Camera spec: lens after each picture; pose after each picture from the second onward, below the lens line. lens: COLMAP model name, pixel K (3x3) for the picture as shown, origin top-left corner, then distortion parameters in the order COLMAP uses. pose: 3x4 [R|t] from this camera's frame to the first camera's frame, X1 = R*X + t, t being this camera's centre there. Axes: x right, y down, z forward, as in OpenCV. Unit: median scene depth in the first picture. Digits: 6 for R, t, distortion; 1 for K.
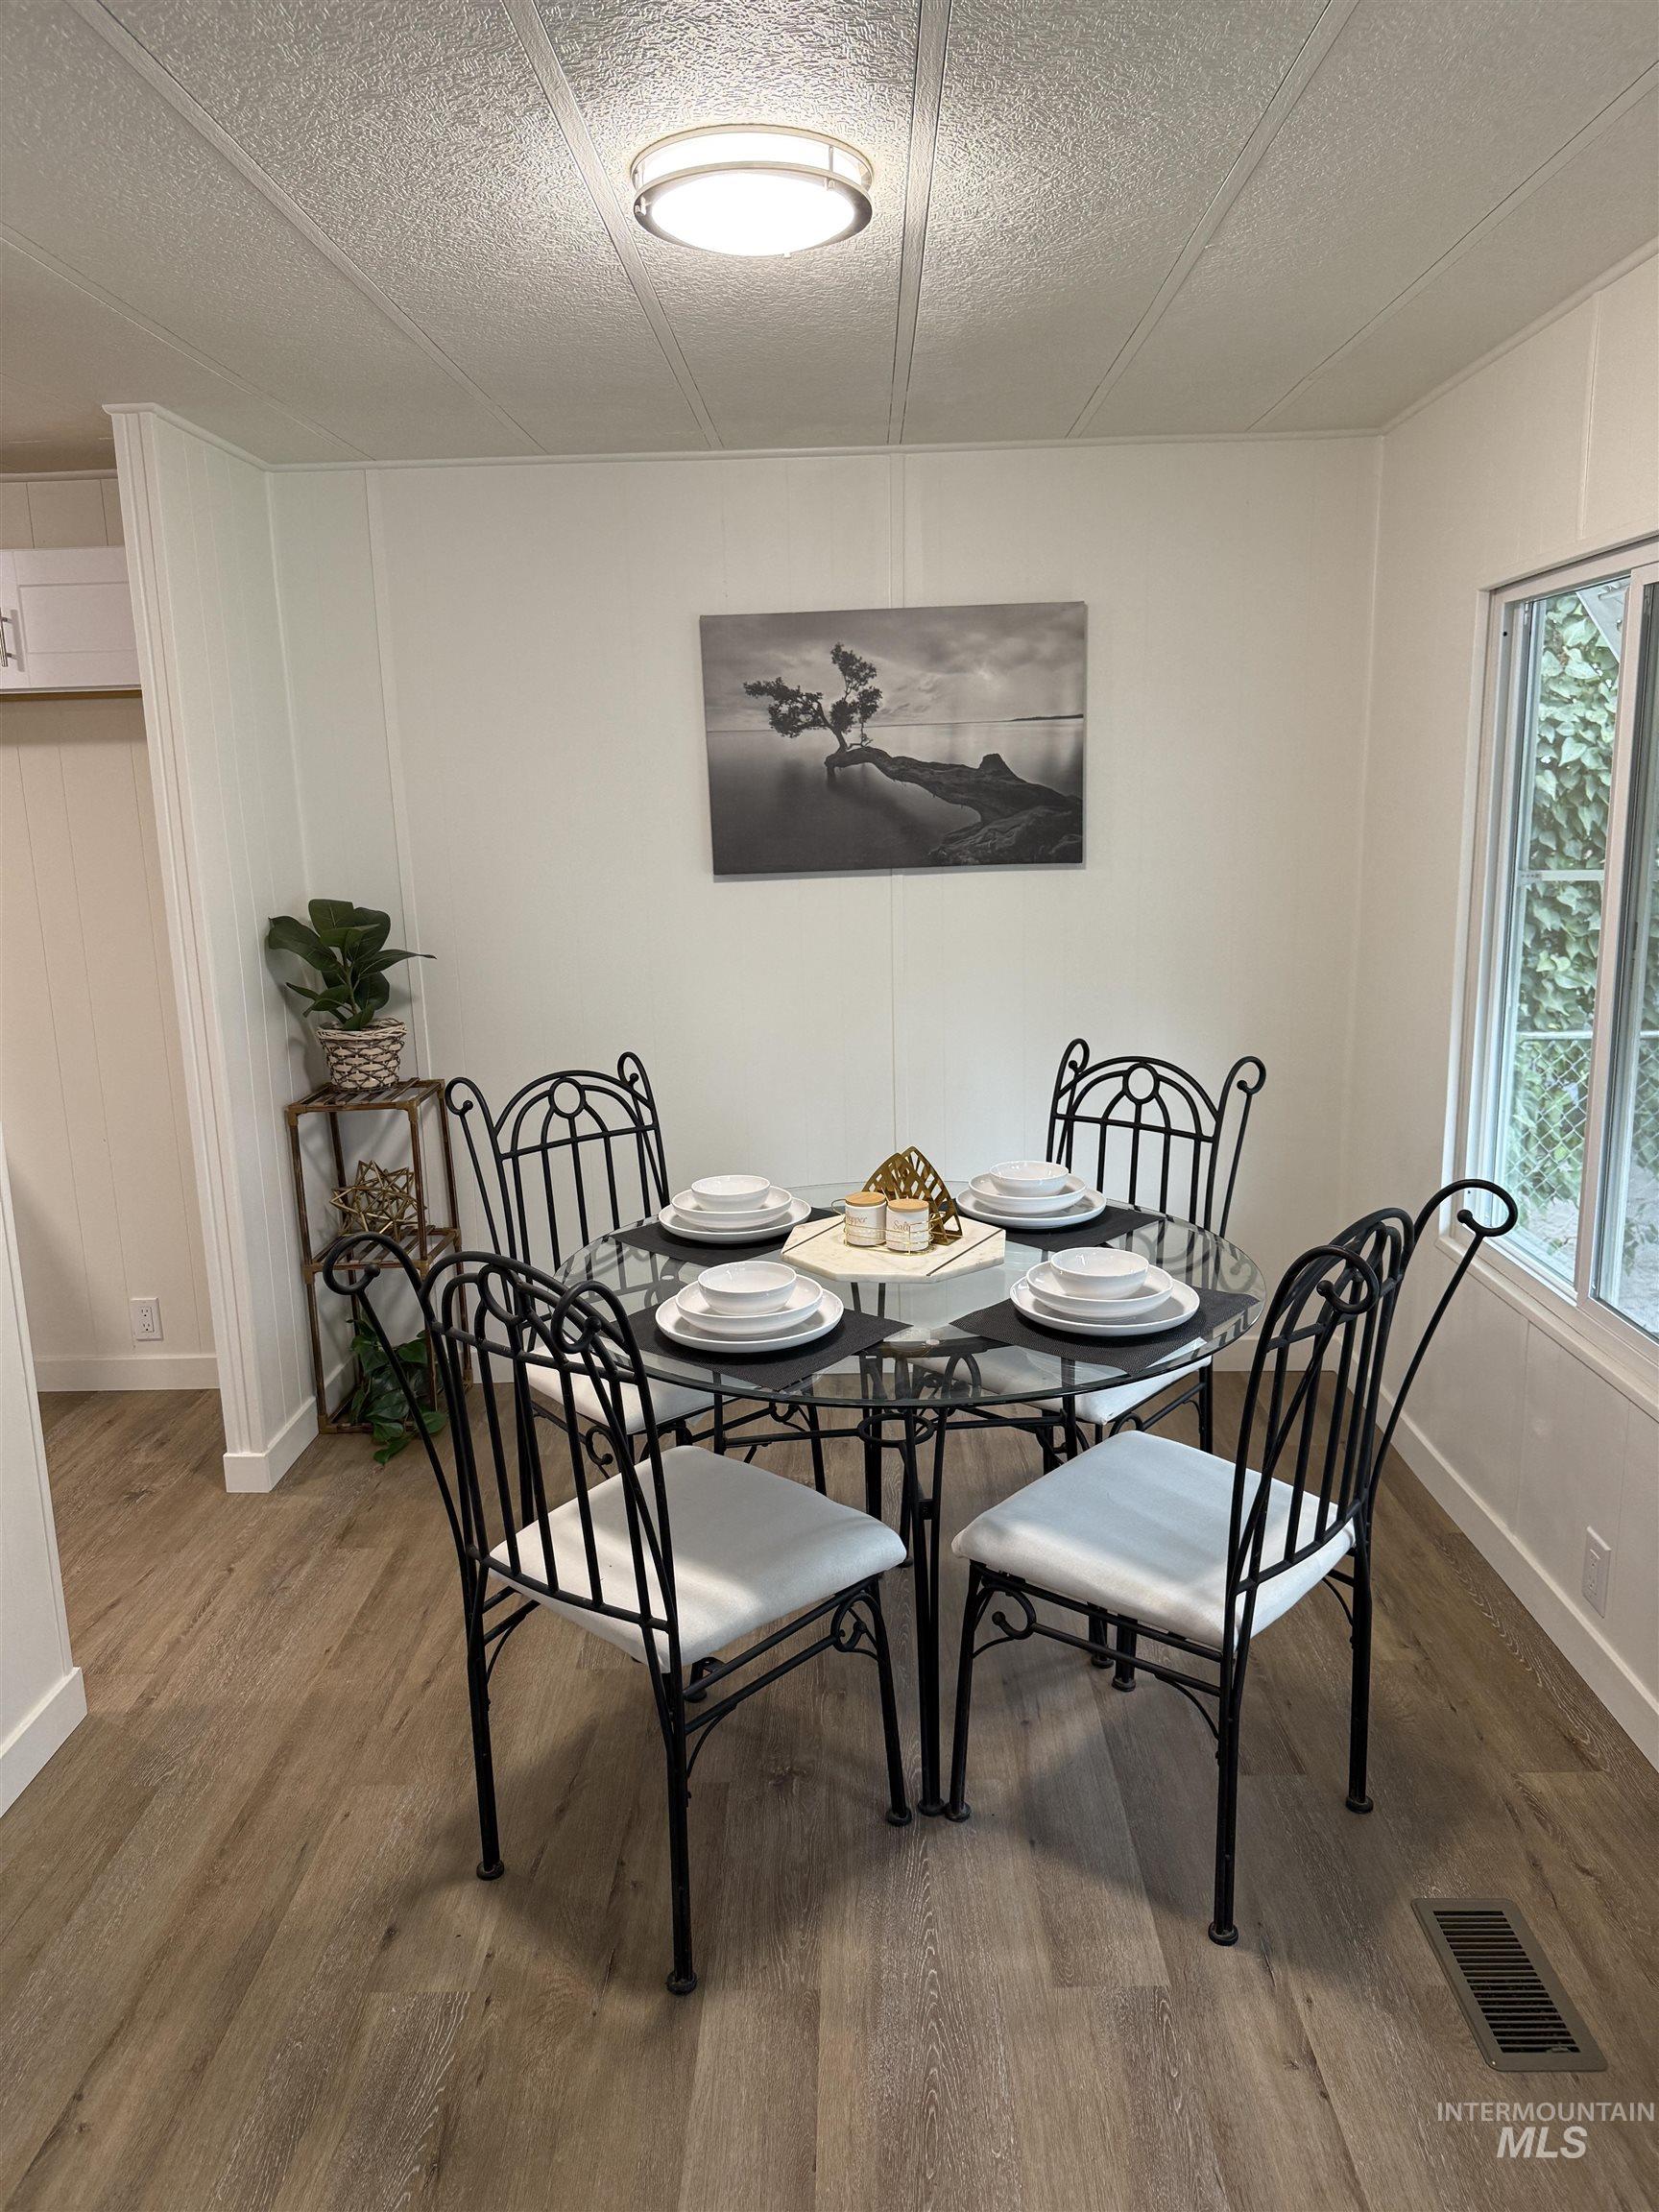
lens RADIAL K [[1564.8, 0, 833.4], [0, 1564.8, 1116.3], [0, 0, 1]] dist [0.057442, -0.010040]
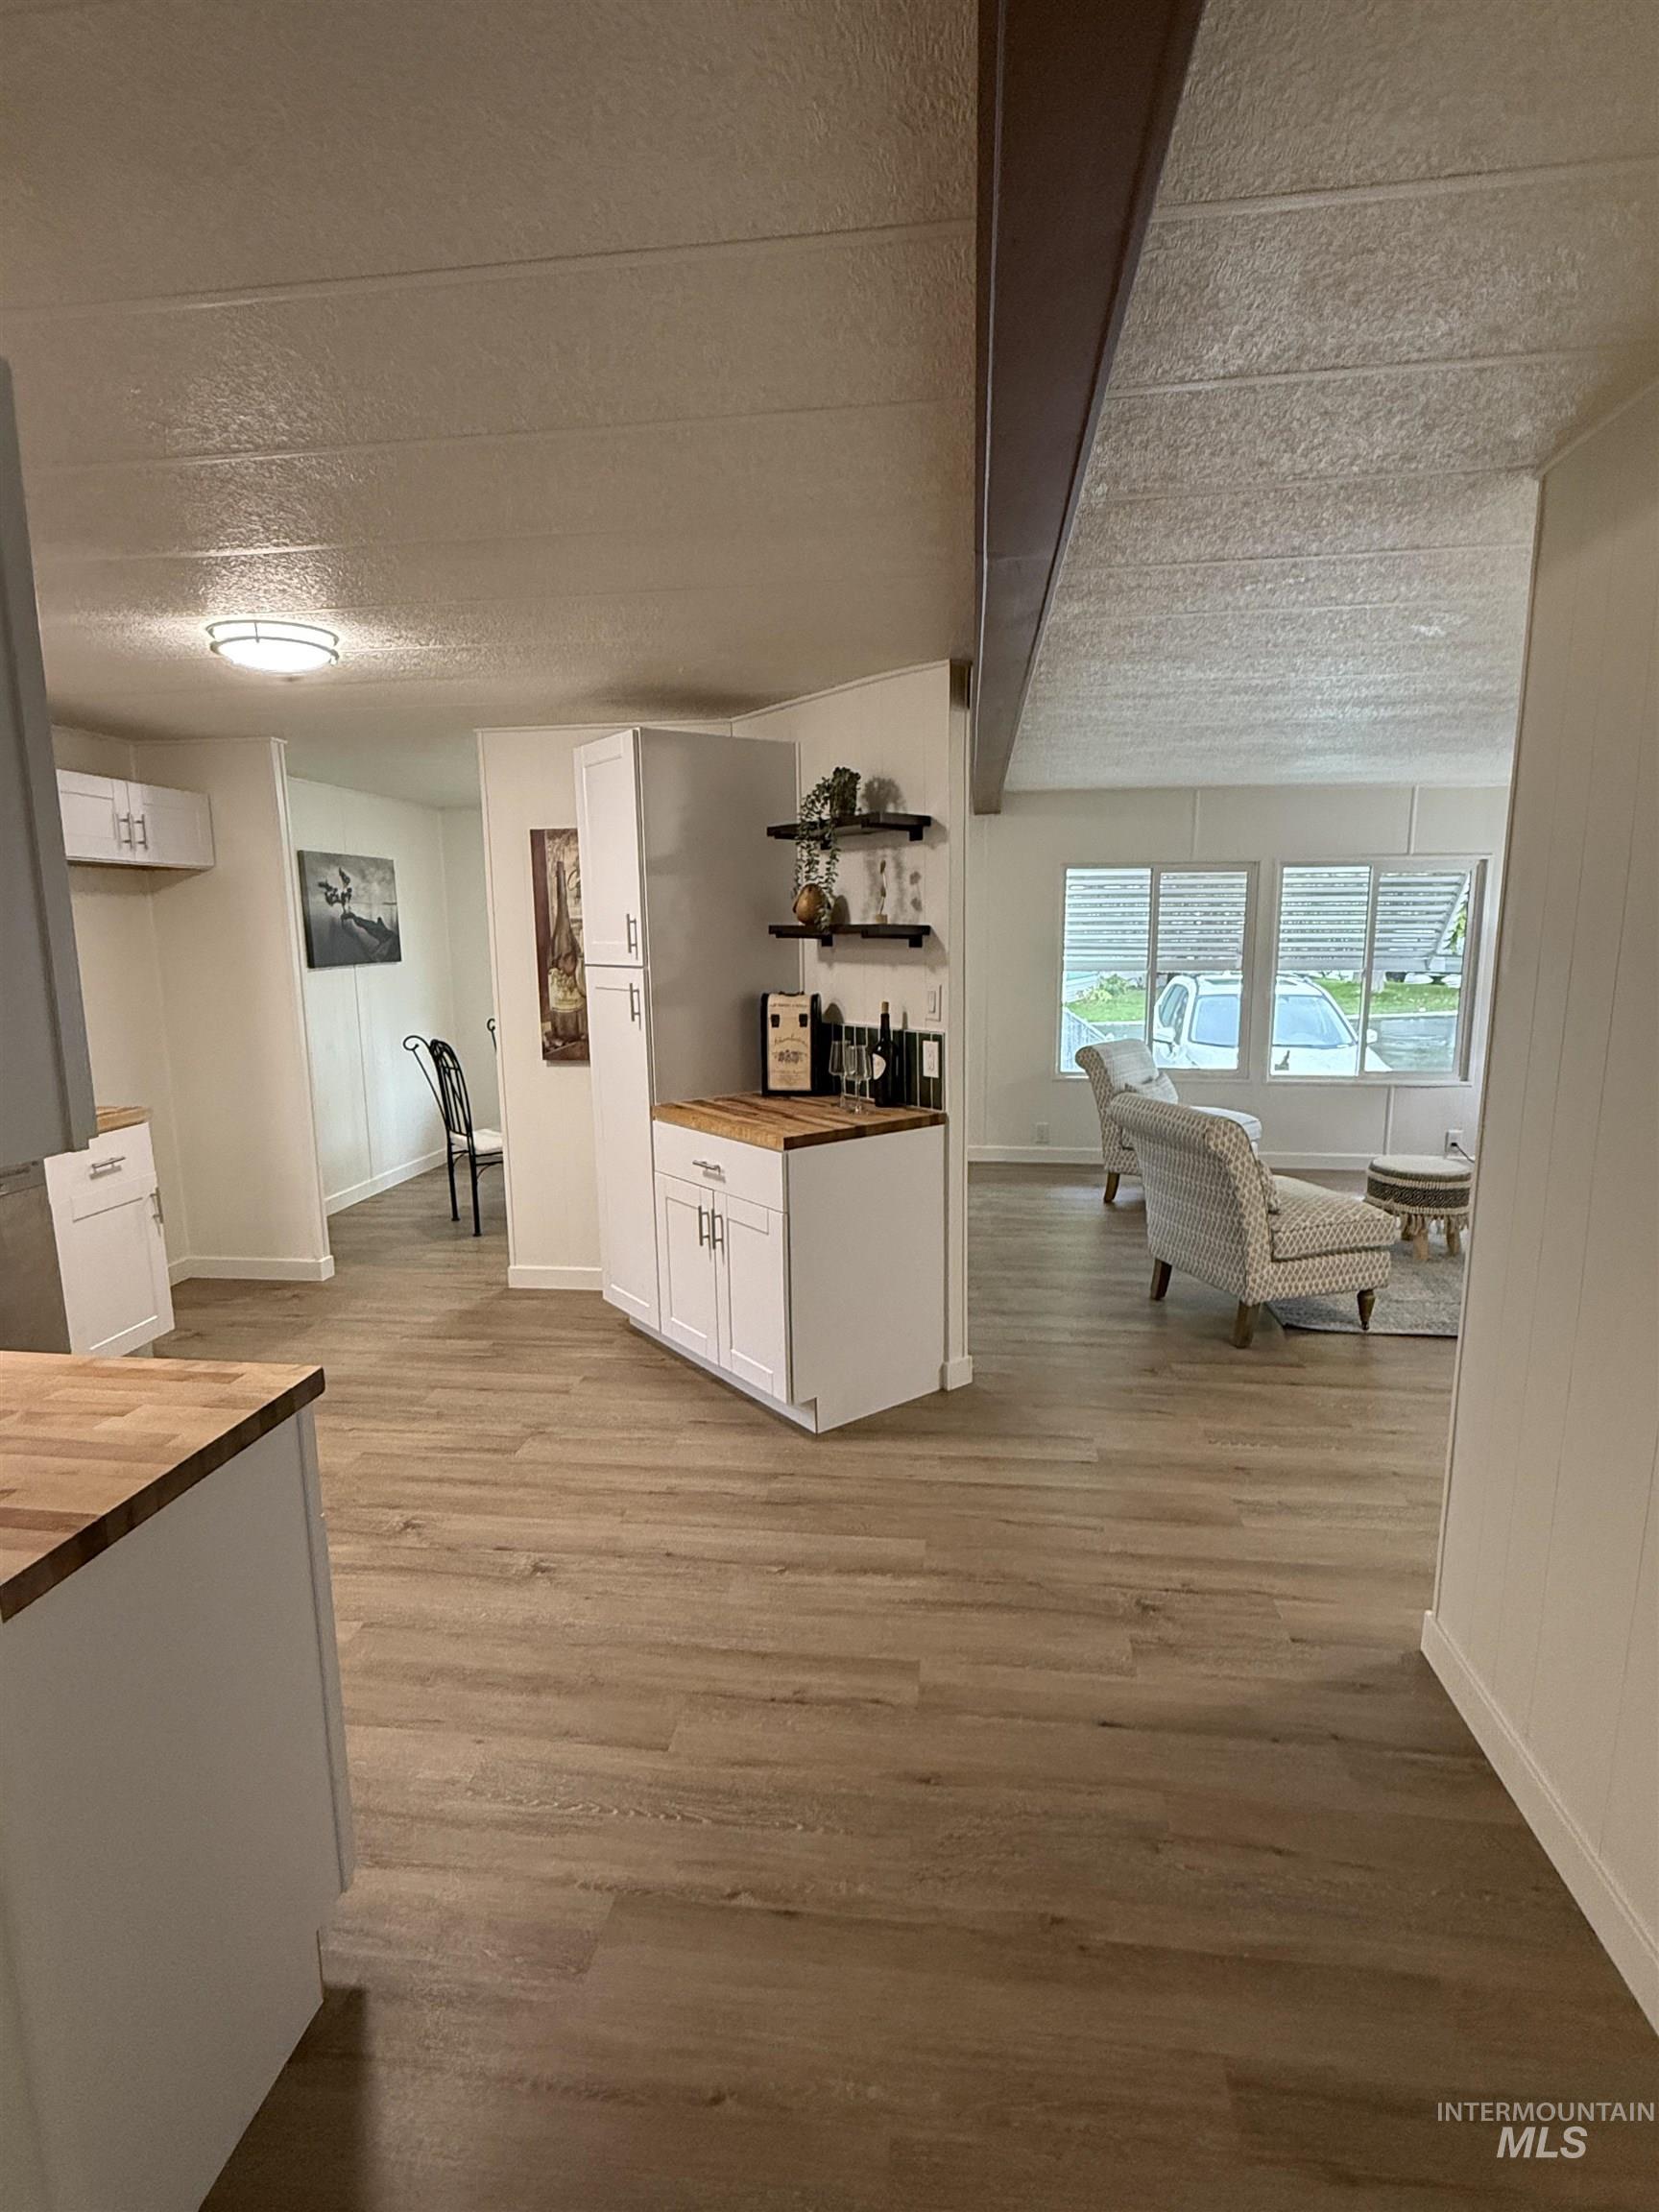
lens RADIAL K [[1091.5, 0, 832.0], [0, 1091.5, 1108.5], [0, 0, 1]] dist [-0.001453, 0.000065]
pose [[0.106994, -0.138400, 0.984580, -1.530567], [0.215541, 0.969944, 0.112920, 0.015210], [-0.970615, 0.200136, 0.133609, 0.160472]]
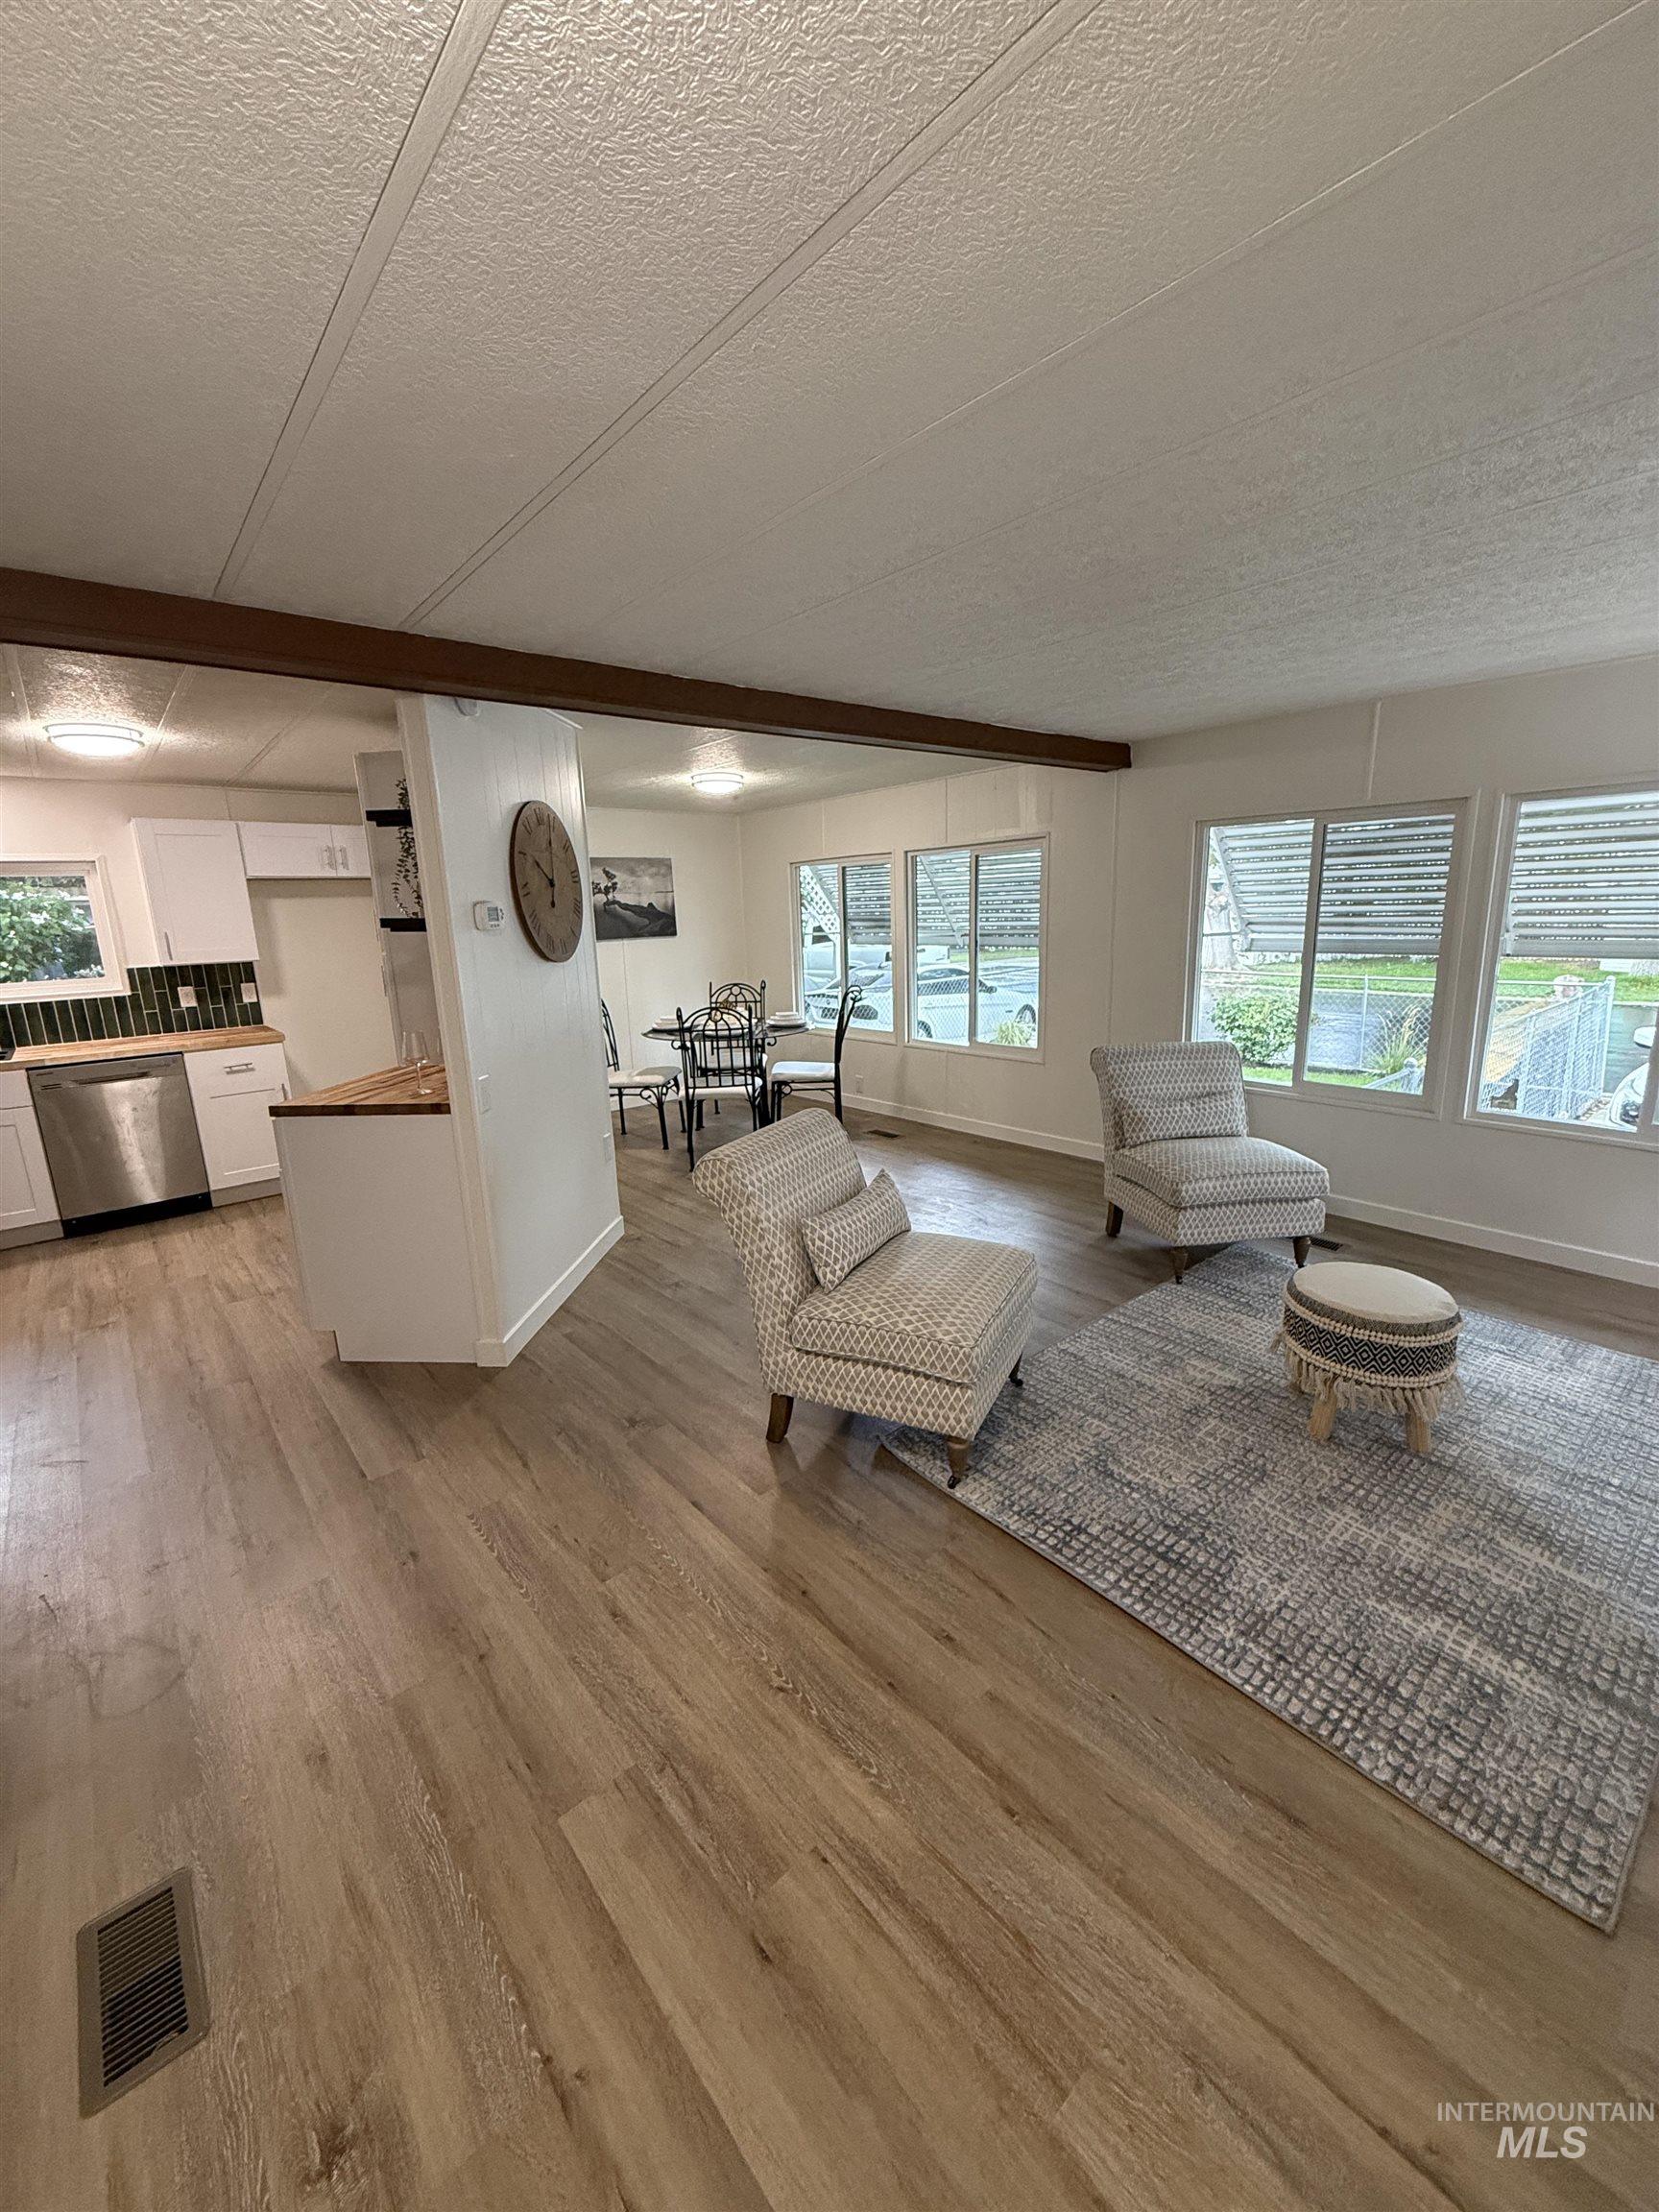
lens RADIAL K [[881.2, 0, 835.5], [0, 881.2, 1099.5], [0, 0, 1]] dist [0.001110, -0.000025]
pose [[0.745892, -0.137456, 0.651729, -0.863169], [0.149359, 0.988073, 0.037456, 0.161348], [-0.649104, 0.069404, 0.757527, -0.604632]]
